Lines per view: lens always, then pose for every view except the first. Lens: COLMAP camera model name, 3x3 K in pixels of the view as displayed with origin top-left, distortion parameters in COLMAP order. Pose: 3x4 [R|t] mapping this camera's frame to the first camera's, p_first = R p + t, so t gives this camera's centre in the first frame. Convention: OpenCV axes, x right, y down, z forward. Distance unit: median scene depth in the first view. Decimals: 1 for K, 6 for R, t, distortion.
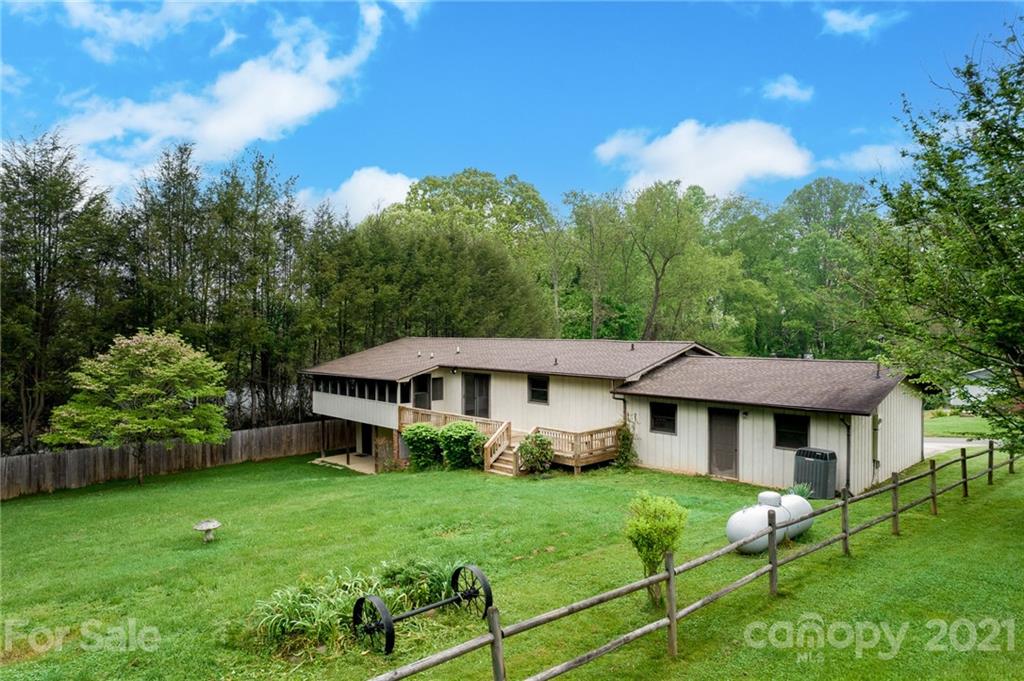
lens RADIAL K [[641.0, 0, 512.0], [0, 641.0, 340.5], [0, 0, 1]] dist [-0.022093, -0.000741]
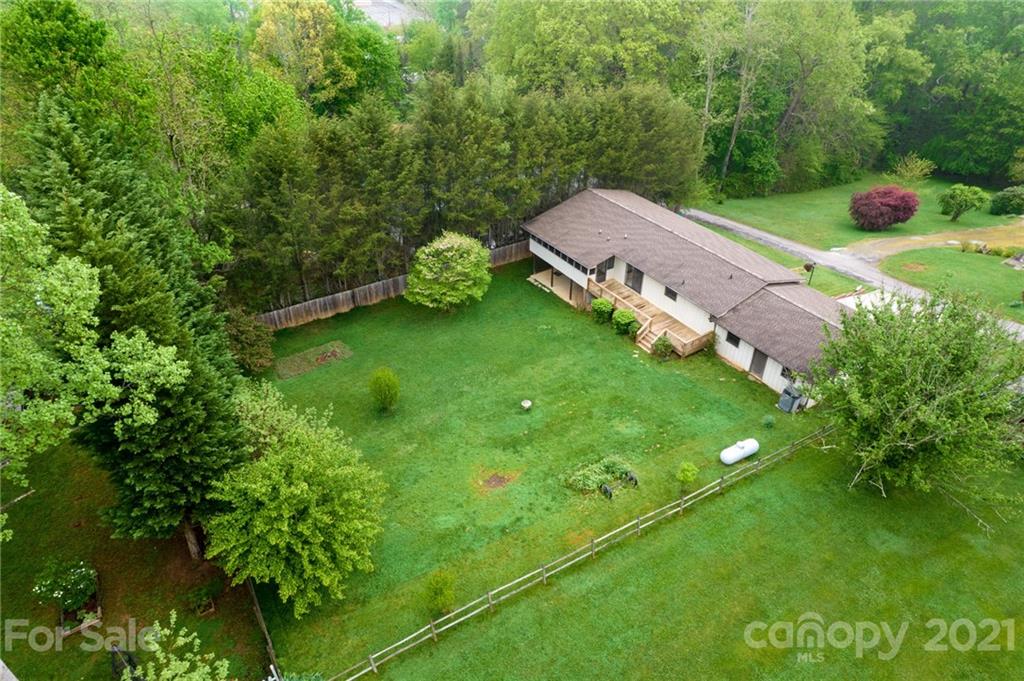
lens RADIAL K [[641.0, 0, 512.0], [0, 641.0, 340.5], [0, 0, 1]] dist [-0.022093, -0.000741]
pose [[0.978195, 0.103103, -0.180291, -0.061709], [0.019196, 0.819481, 0.572785, -0.941986], [0.206801, -0.563756, 0.799632, -0.638251]]
